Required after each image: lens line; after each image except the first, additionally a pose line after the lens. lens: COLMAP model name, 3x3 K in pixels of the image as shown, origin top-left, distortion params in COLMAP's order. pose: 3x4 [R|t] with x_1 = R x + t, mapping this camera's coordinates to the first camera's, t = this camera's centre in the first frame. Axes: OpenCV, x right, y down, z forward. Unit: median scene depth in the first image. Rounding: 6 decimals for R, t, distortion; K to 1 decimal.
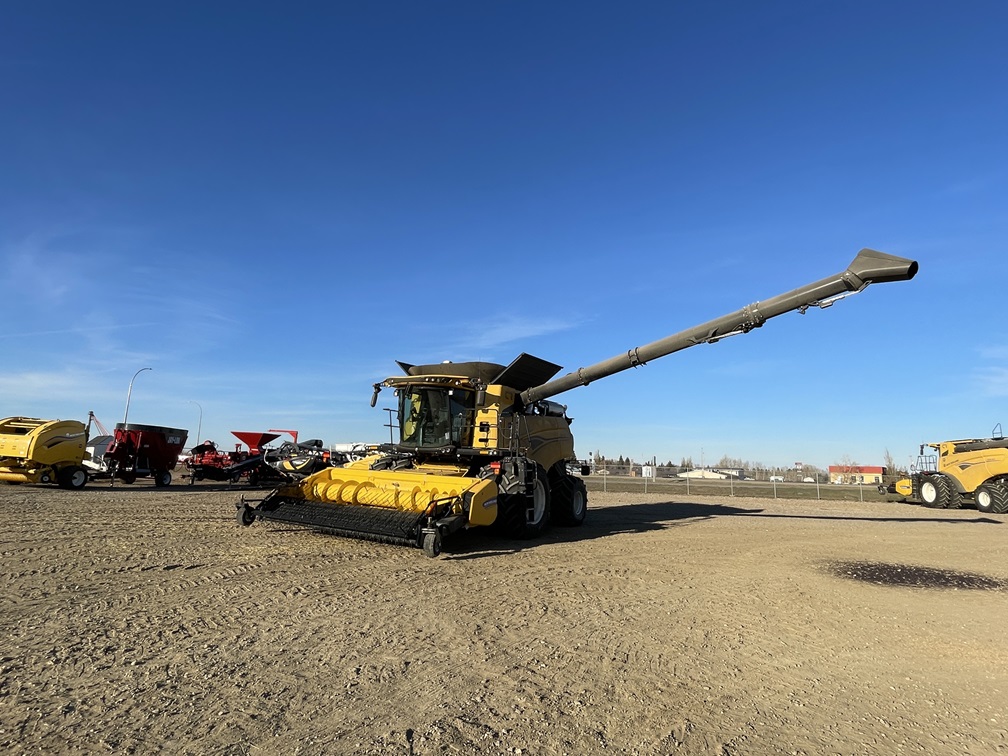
lens RADIAL K [[558.3, 0, 504.8], [0, 558.3, 370.0], [0, 0, 1]] dist [-0.000776, -0.000180]
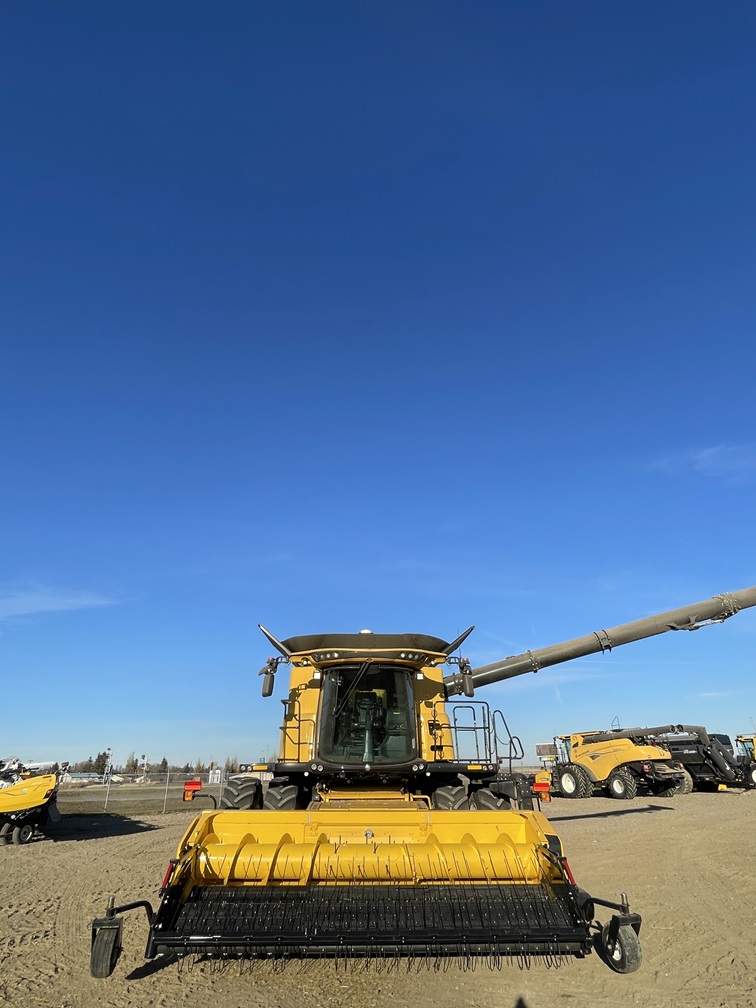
lens RADIAL K [[558.3, 0, 378.6], [0, 558.3, 504.3], [0, 0, 1]] dist [-0.000776, -0.000180]
pose [[0.841756, 0.186838, 0.506496, -0.427650], [-0.044979, 0.959212, -0.279085, 0.025148], [-0.537981, 0.212140, 0.815827, 0.329943]]
